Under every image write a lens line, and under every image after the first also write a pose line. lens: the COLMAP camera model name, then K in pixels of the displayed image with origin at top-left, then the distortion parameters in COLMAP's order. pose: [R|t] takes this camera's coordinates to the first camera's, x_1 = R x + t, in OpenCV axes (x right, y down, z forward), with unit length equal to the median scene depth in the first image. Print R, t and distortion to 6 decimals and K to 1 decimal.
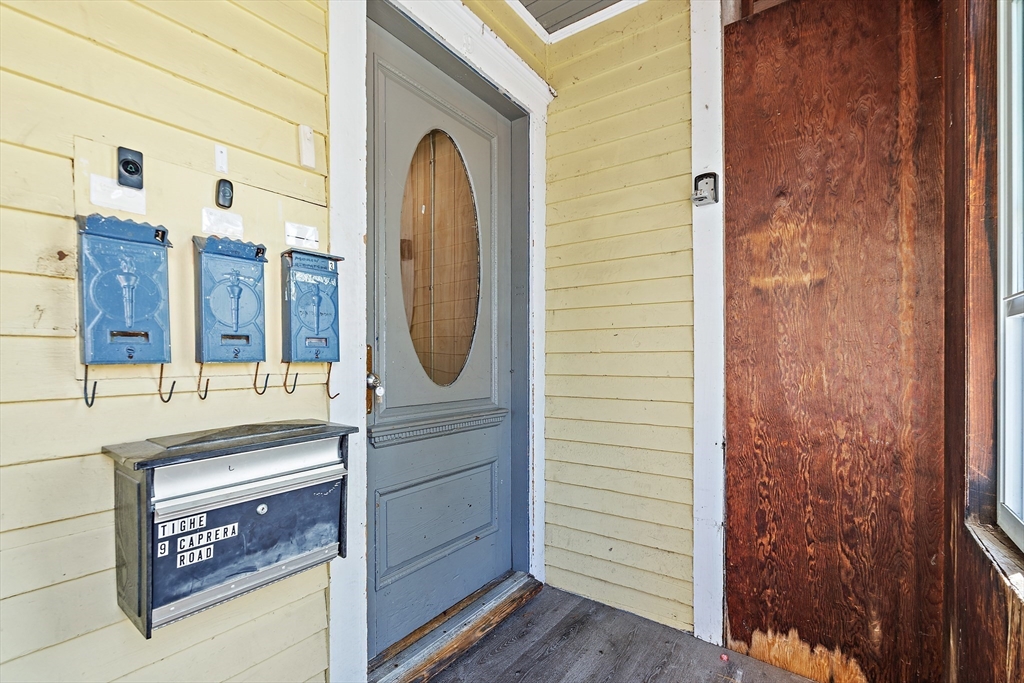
lens RADIAL K [[457.3, 0, 521.7], [0, 457.3, 358.2], [0, 0, 1]] dist [0.000910, 0.001025]
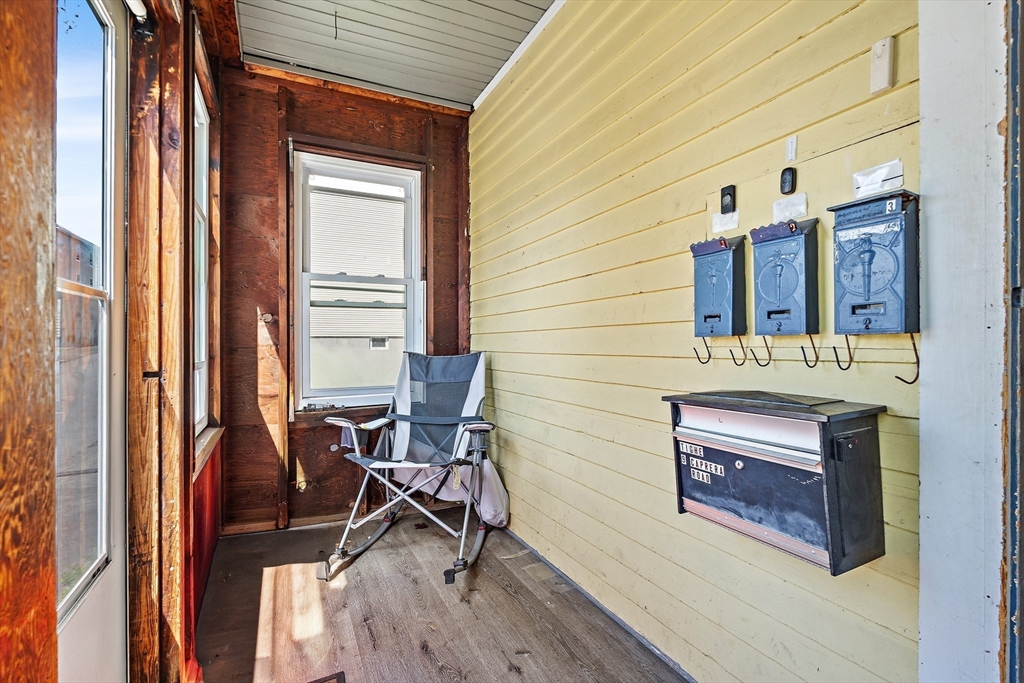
lens RADIAL K [[457.3, 0, 511.8], [0, 457.3, 341.3], [0, 0, 1]] dist [0.000910, 0.001025]
pose [[-0.455800, 0.000685, -0.890082, 0.685332], [0.003205, 0.999994, -0.000872, 0.024104], [0.890076, -0.003251, -0.455800, 1.000721]]
